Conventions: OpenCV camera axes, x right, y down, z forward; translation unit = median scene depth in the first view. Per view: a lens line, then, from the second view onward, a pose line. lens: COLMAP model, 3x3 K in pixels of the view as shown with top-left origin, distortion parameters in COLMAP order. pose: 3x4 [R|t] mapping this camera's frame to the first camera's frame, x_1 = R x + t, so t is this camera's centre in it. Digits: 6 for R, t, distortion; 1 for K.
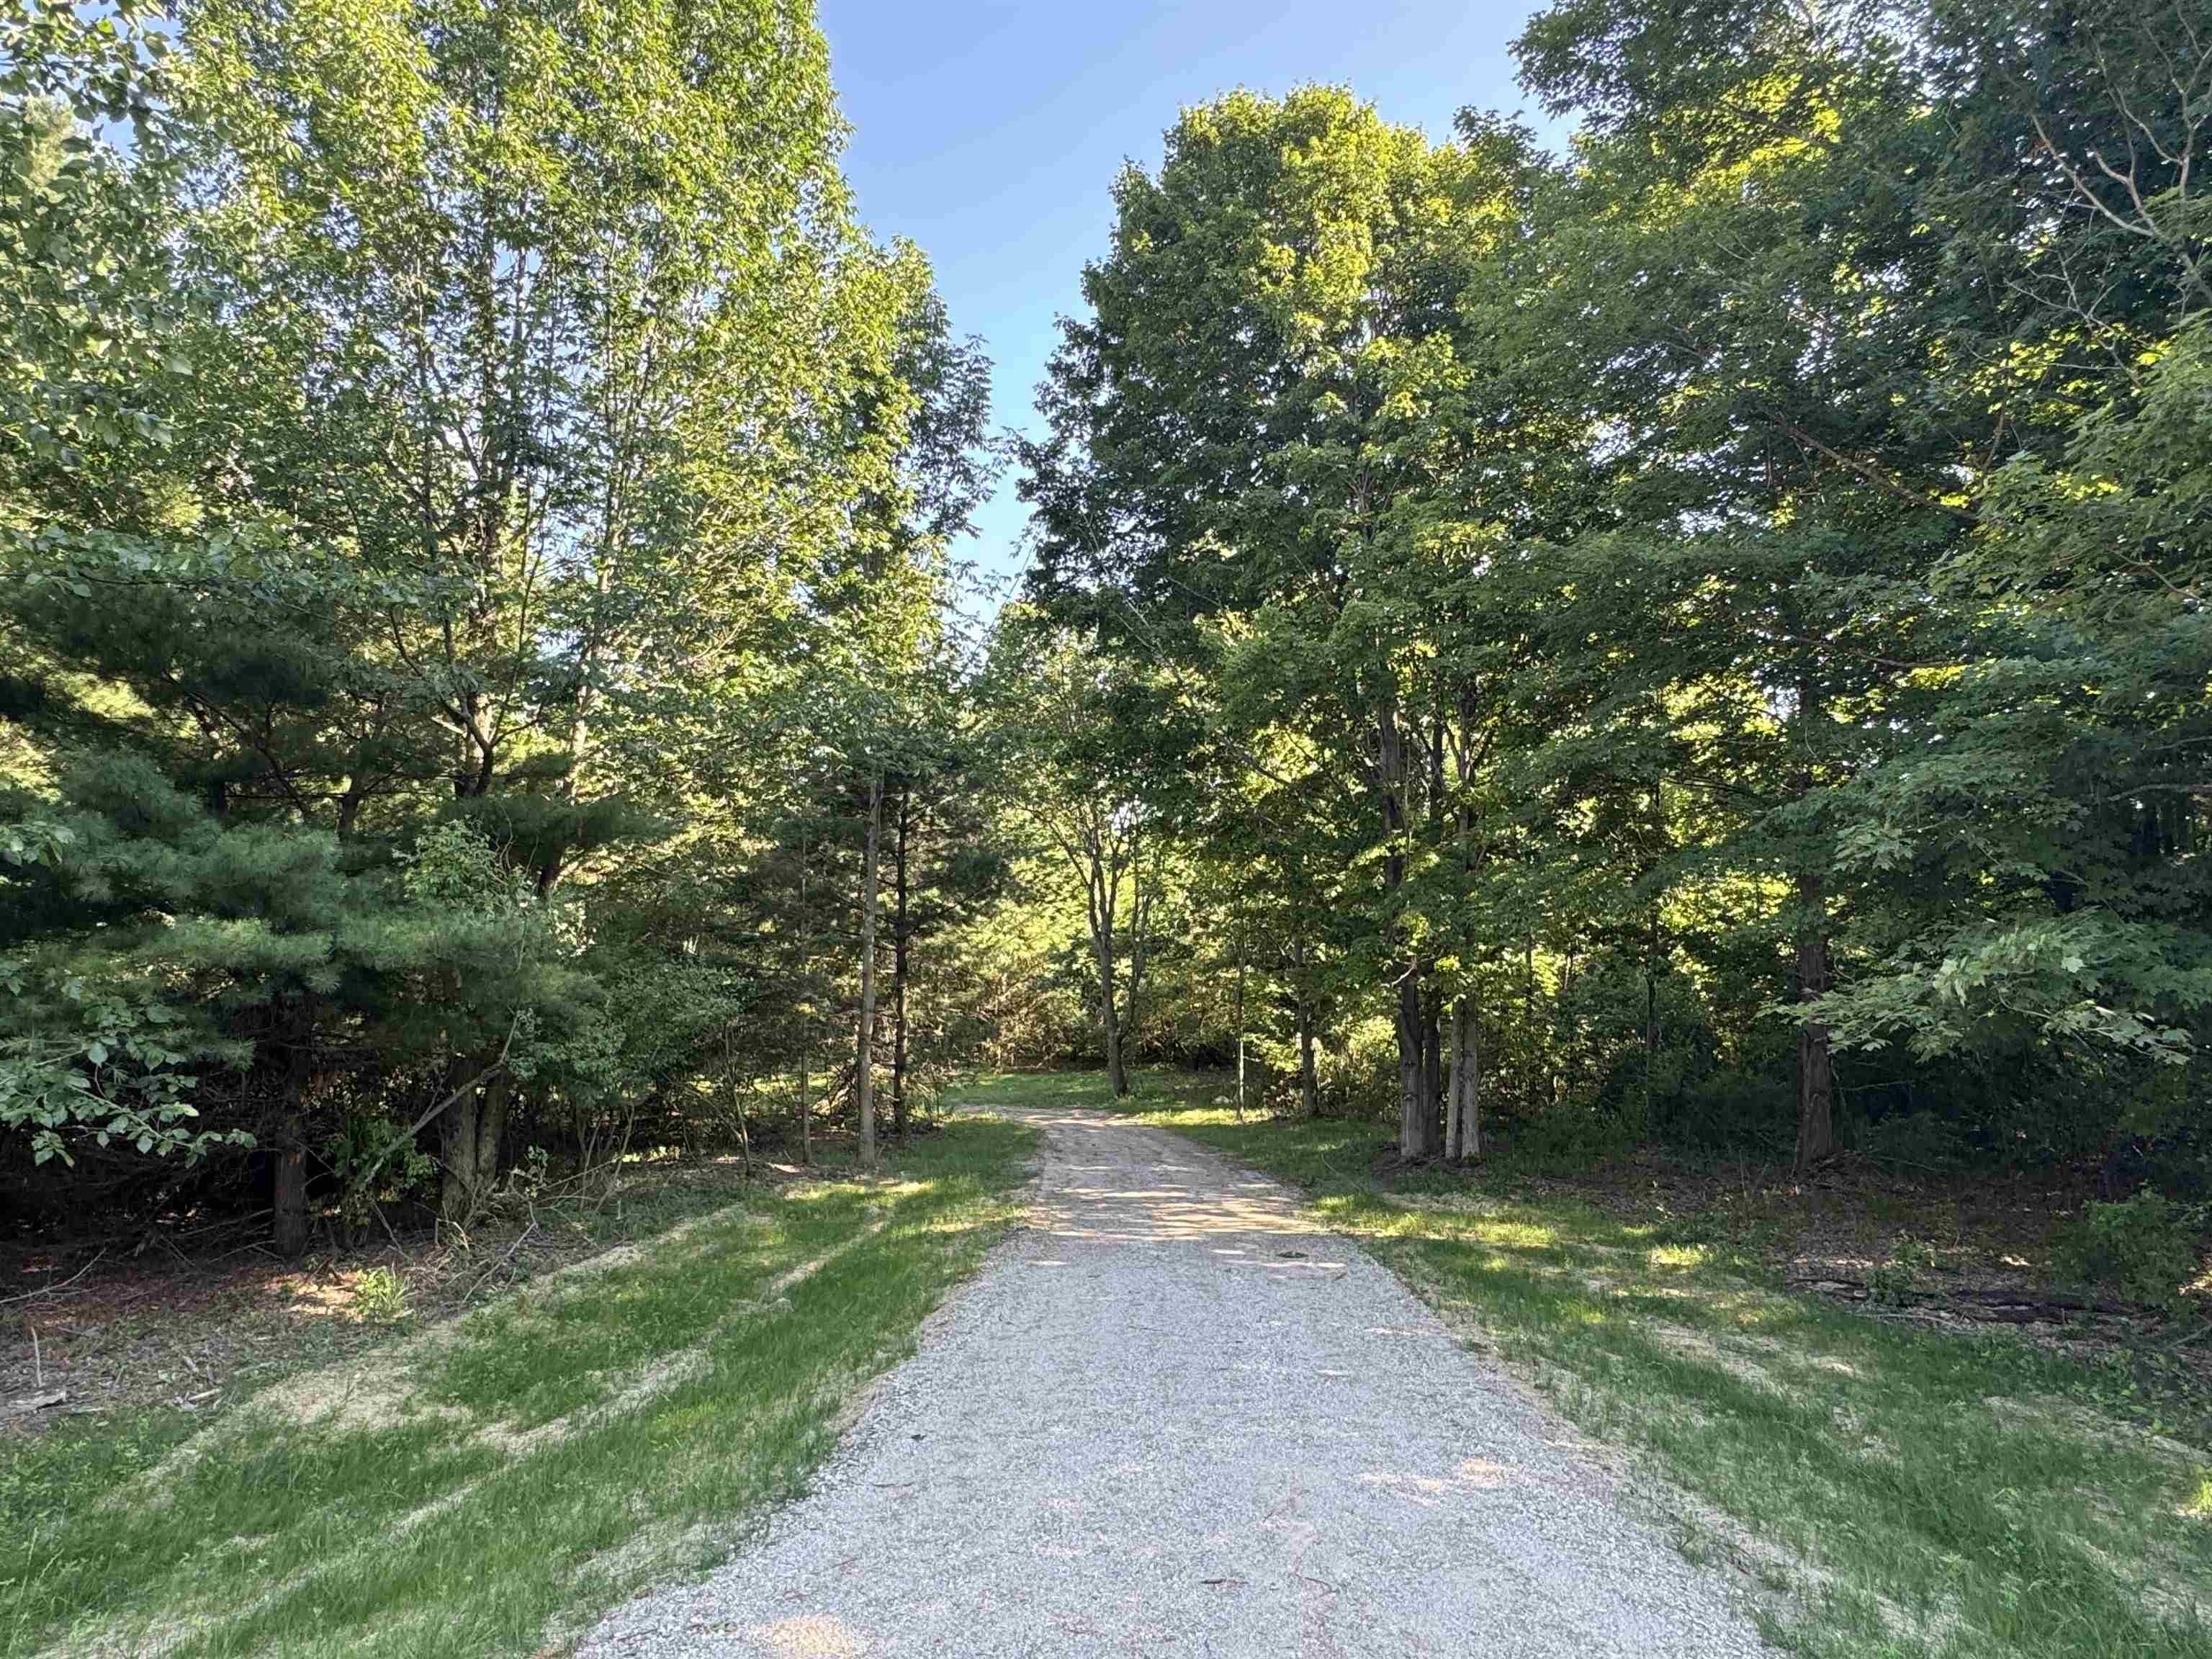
lens RADIAL K [[1290.4, 0, 1105.5], [0, 1290.4, 830.8], [0, 0, 1]] dist [0.002003, 0.000147]
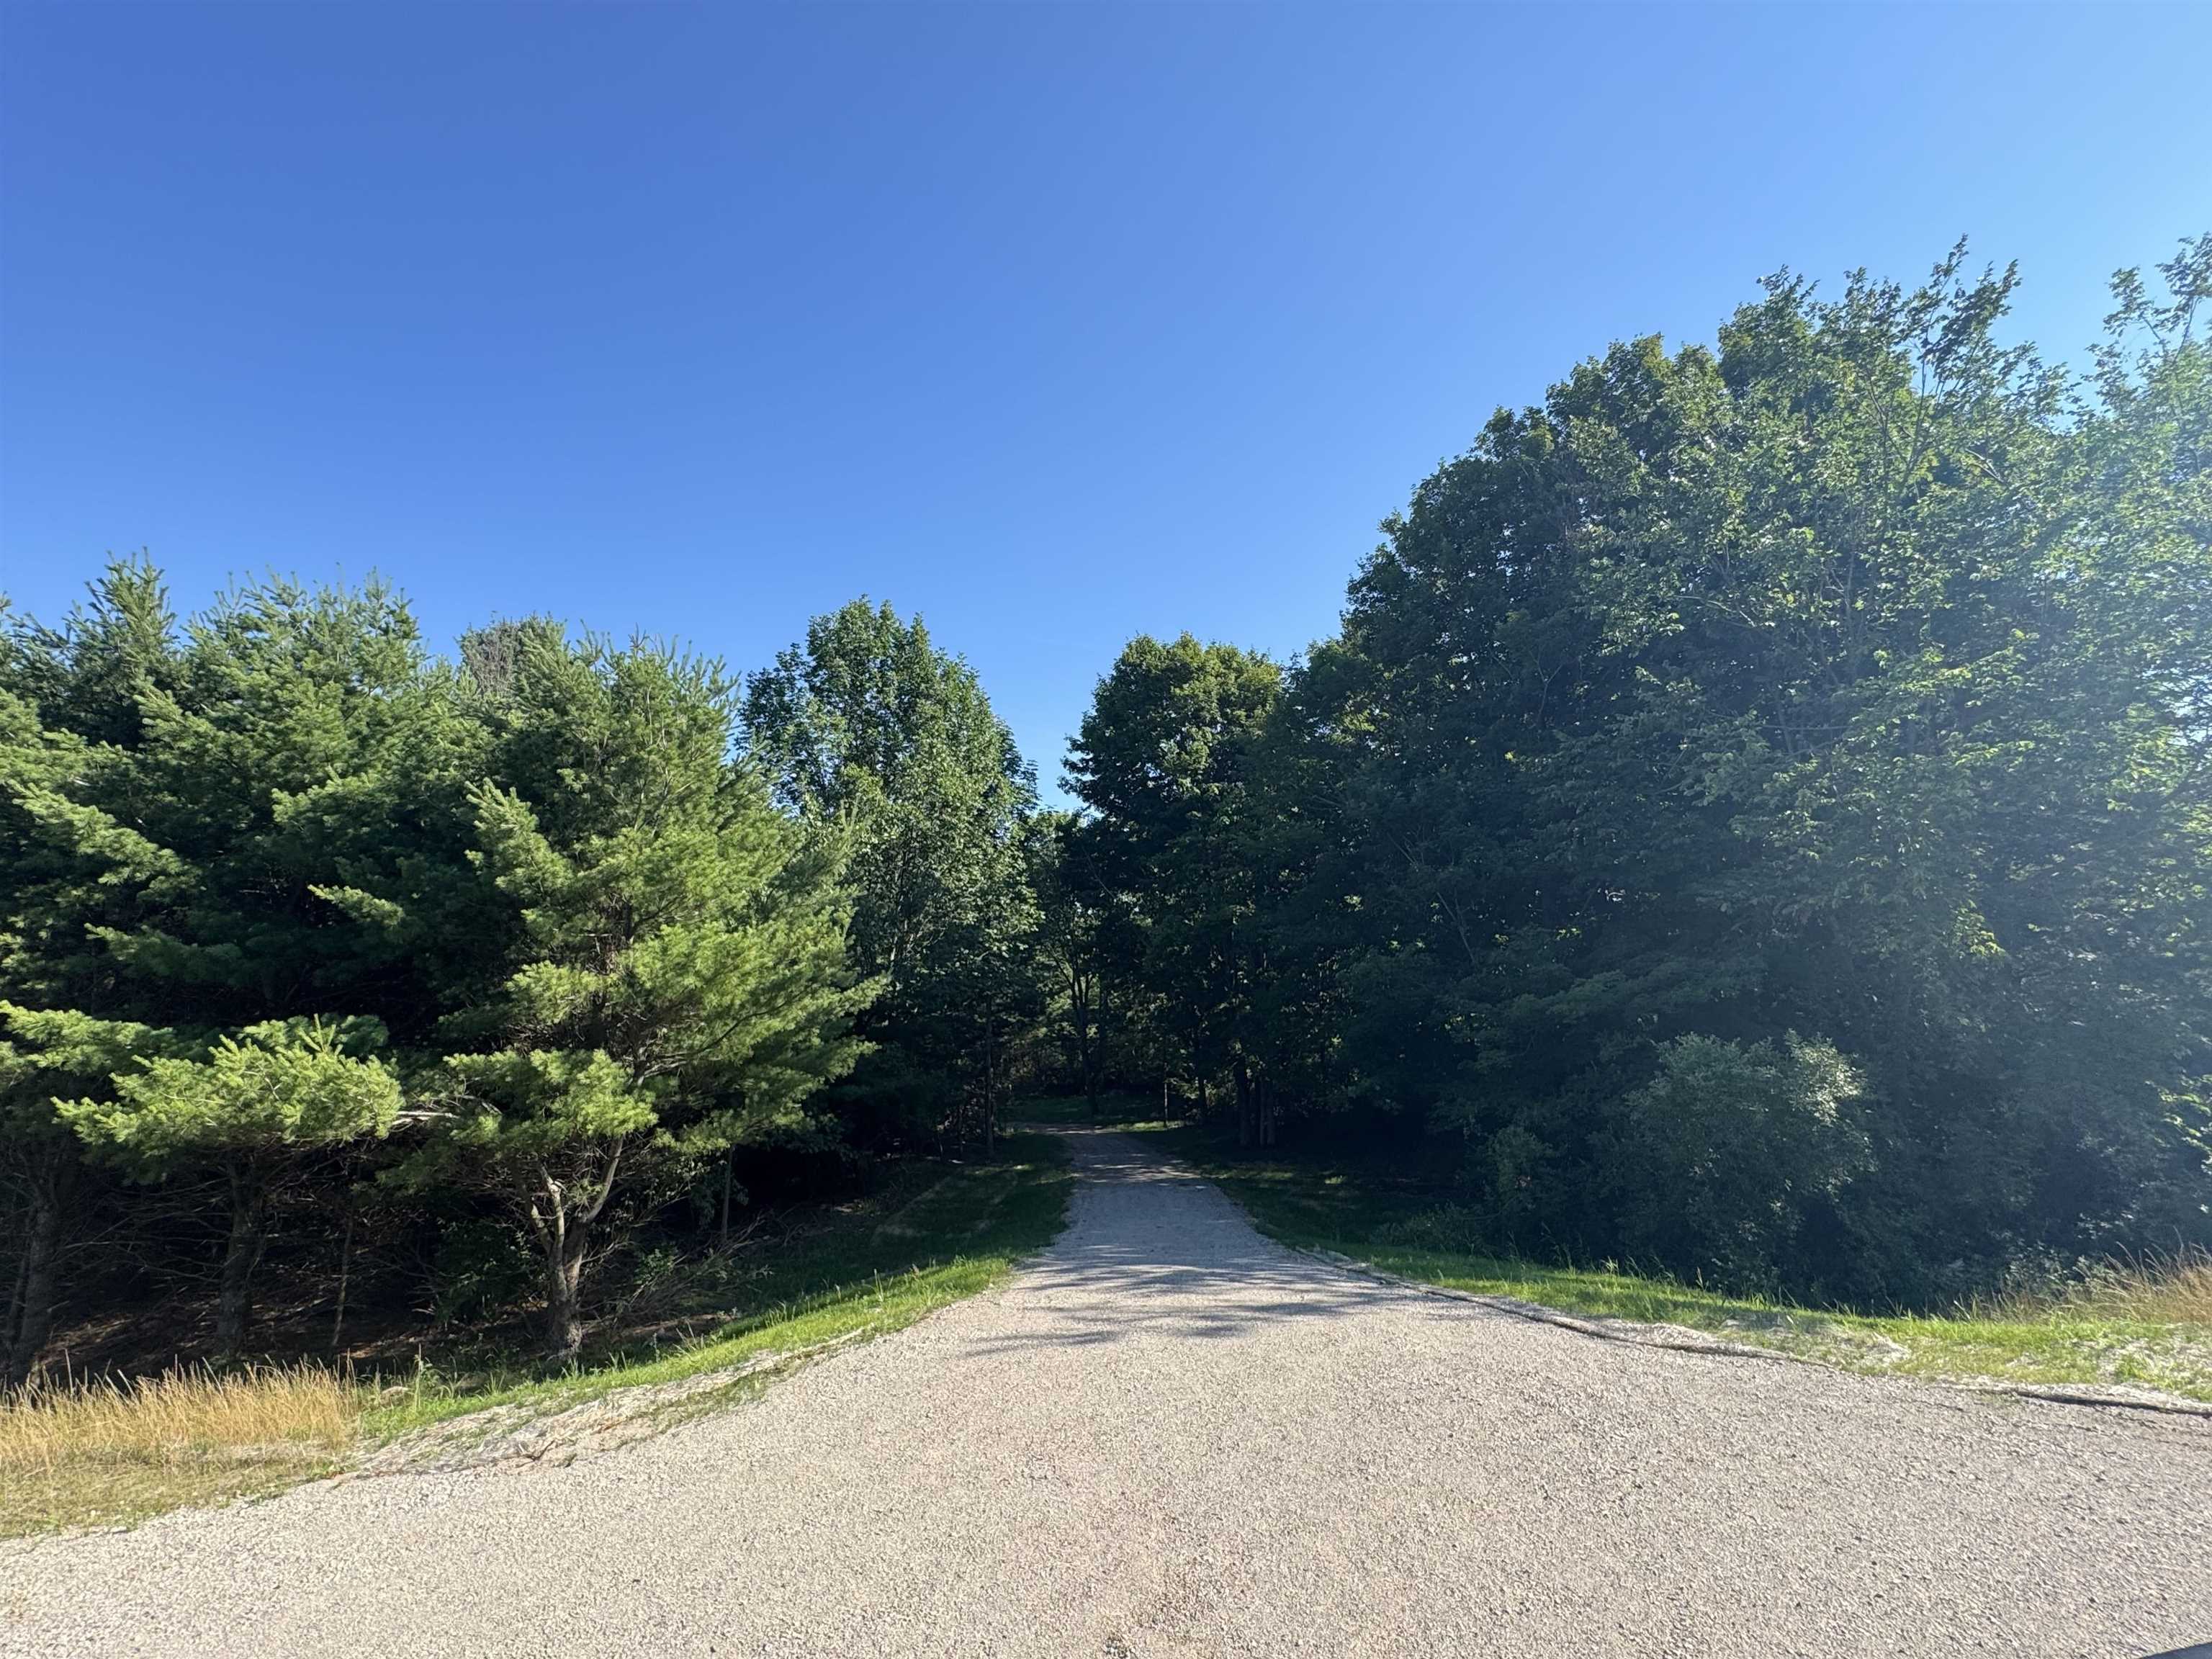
lens RADIAL K [[1029.9, 0, 1106.1], [0, 1029.9, 828.2], [0, 0, 1]] dist [-0.000058, -0.000002]
pose [[0.998485, -0.022271, 0.050319, -0.042339], [0.025098, 0.998100, -0.056265, -0.114708], [-0.048970, 0.057442, 0.997147, -0.455554]]
